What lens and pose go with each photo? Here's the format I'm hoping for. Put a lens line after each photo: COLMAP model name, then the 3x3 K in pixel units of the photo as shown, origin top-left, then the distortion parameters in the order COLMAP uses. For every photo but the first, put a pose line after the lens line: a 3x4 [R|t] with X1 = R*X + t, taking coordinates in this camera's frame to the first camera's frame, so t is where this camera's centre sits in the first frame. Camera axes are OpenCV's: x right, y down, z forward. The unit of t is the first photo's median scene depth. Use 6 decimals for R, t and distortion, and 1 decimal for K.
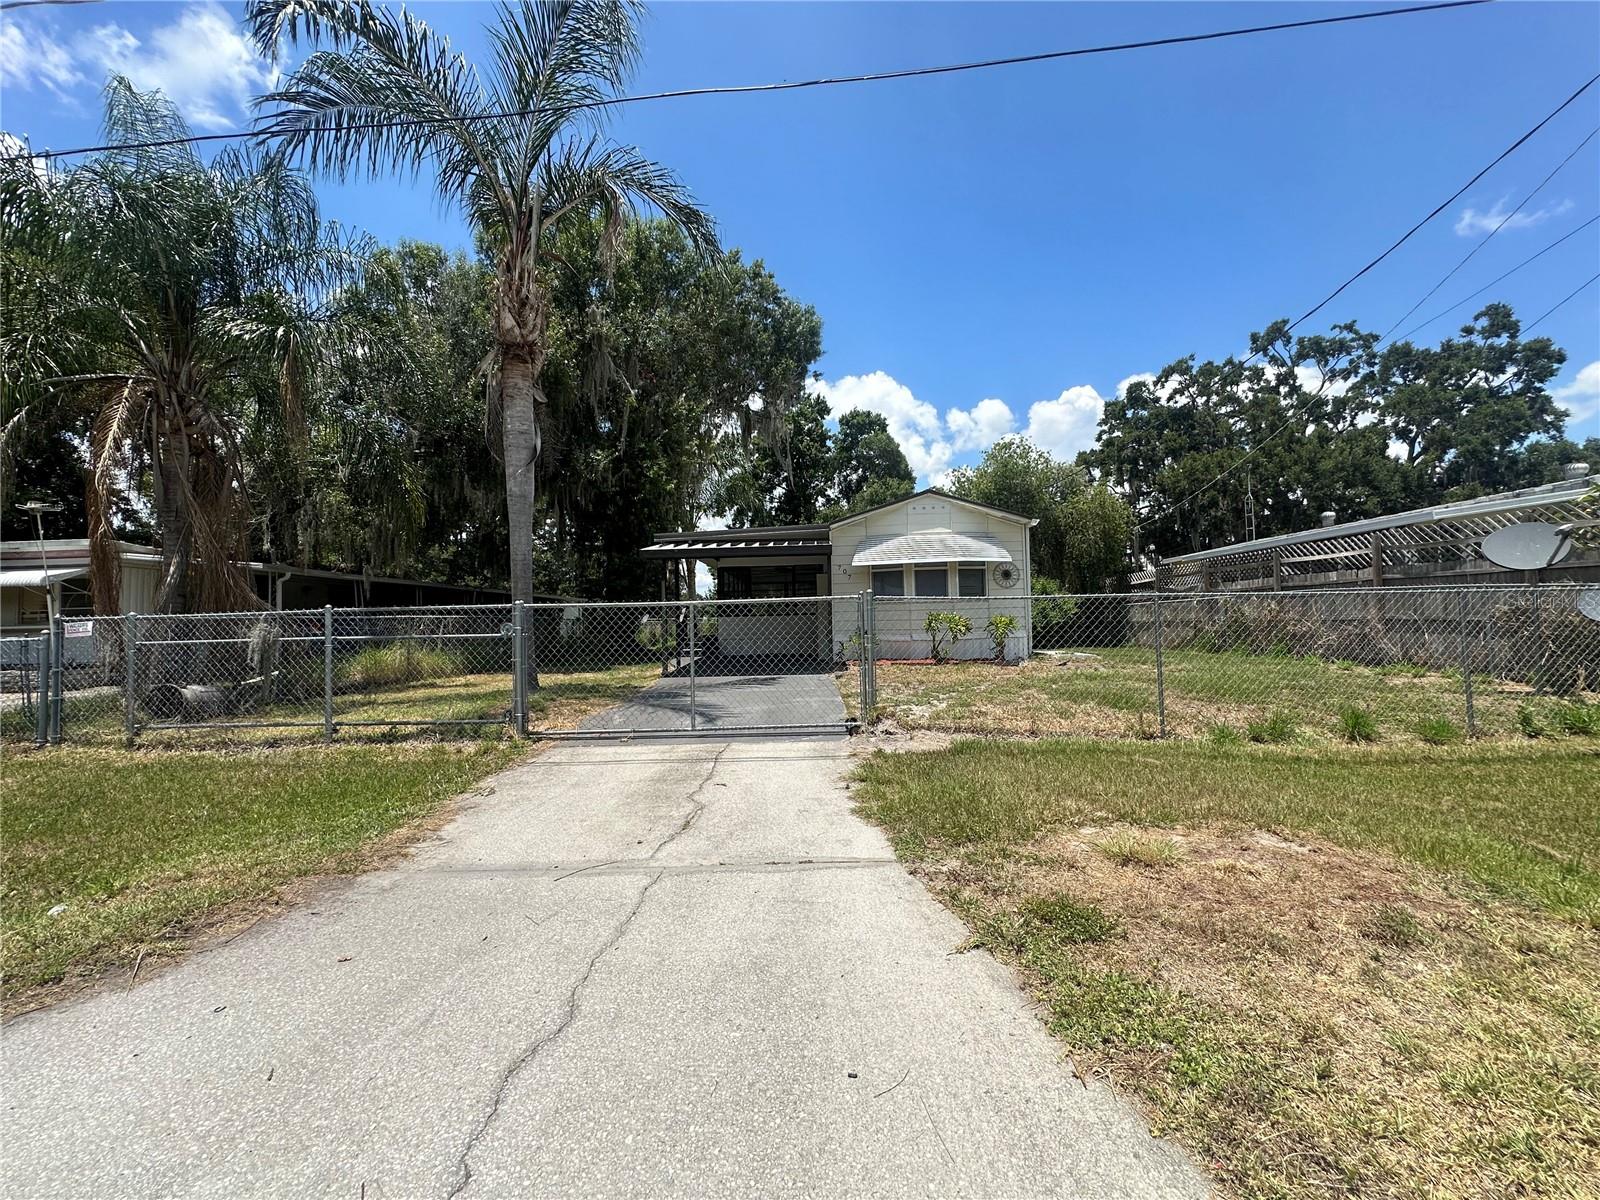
lens RADIAL K [[641.4, 0, 807.6], [0, 641.4, 597.8], [0, 0, 1]] dist [-0.000553, 0.000152]
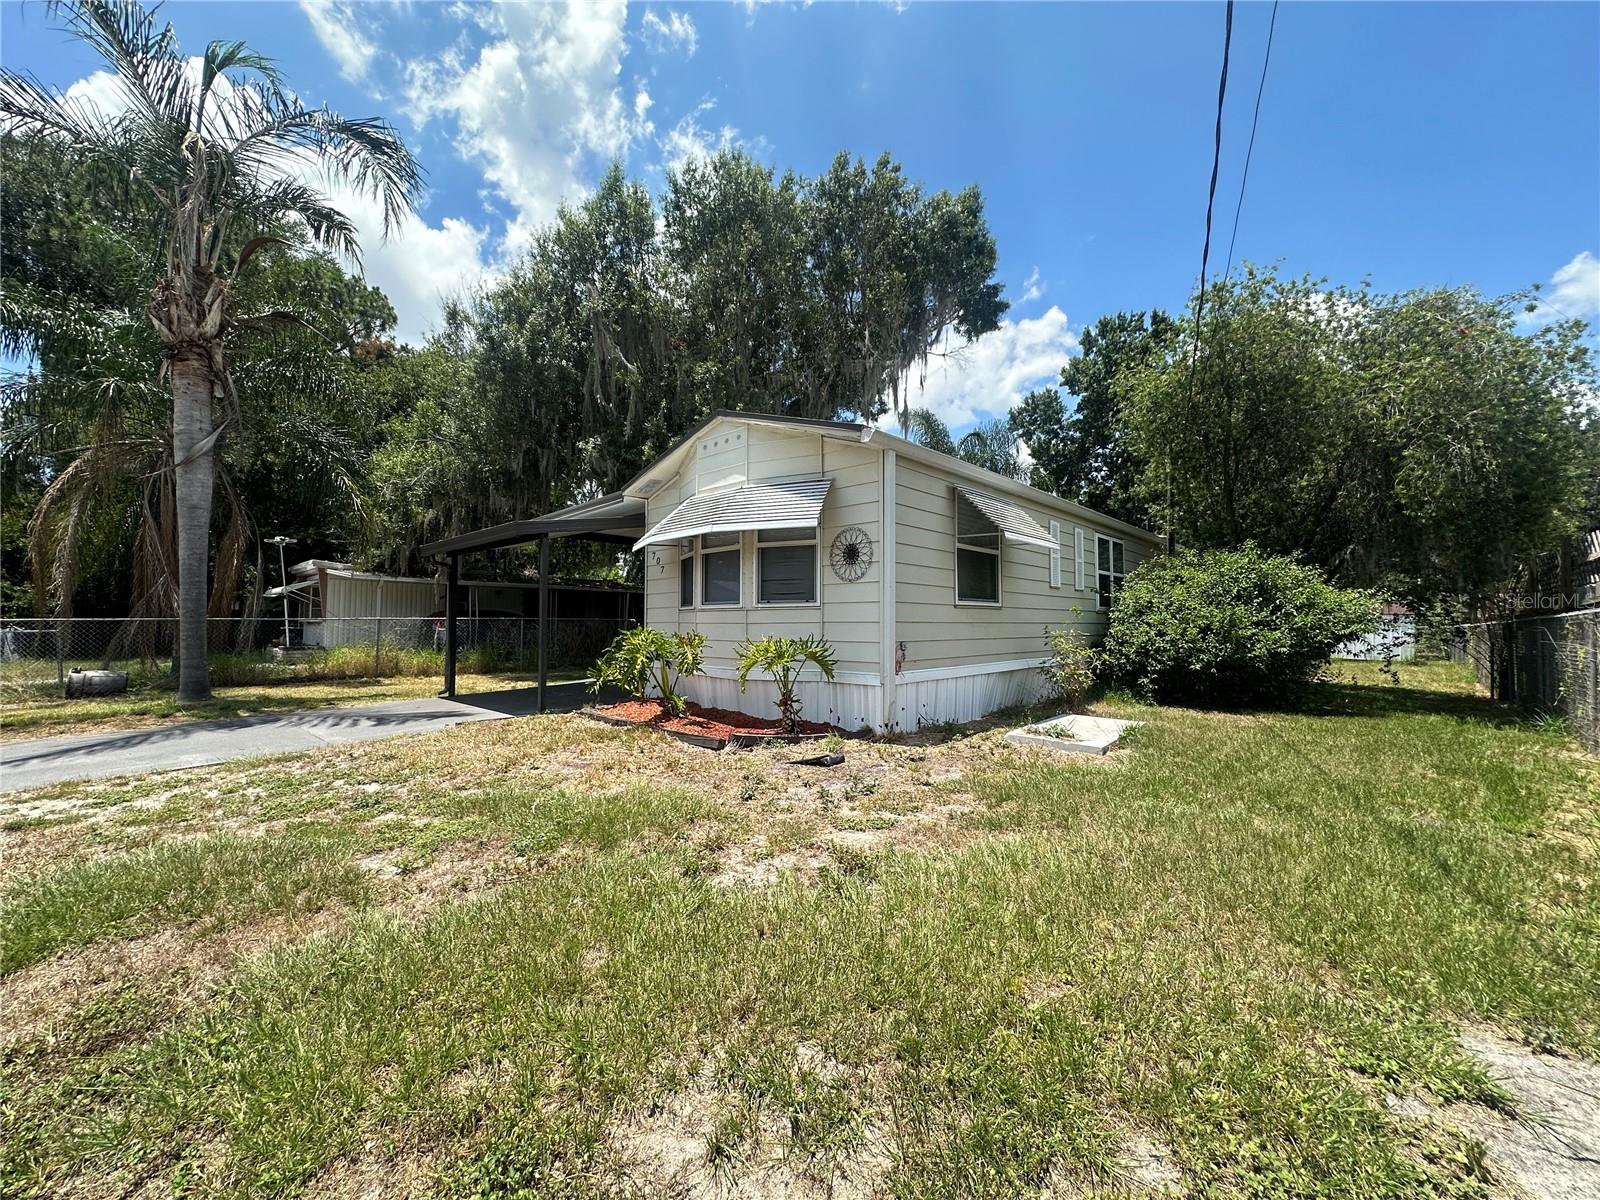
lens RADIAL K [[641.4, 0, 807.6], [0, 641.4, 597.8], [0, 0, 1]] dist [-0.000553, 0.000152]
pose [[0.739688, -0.001727, -0.672948, 0.683143], [0.003440, 0.999993, 0.001215, -0.004116], [0.672941, -0.003213, 0.739689, 0.689530]]
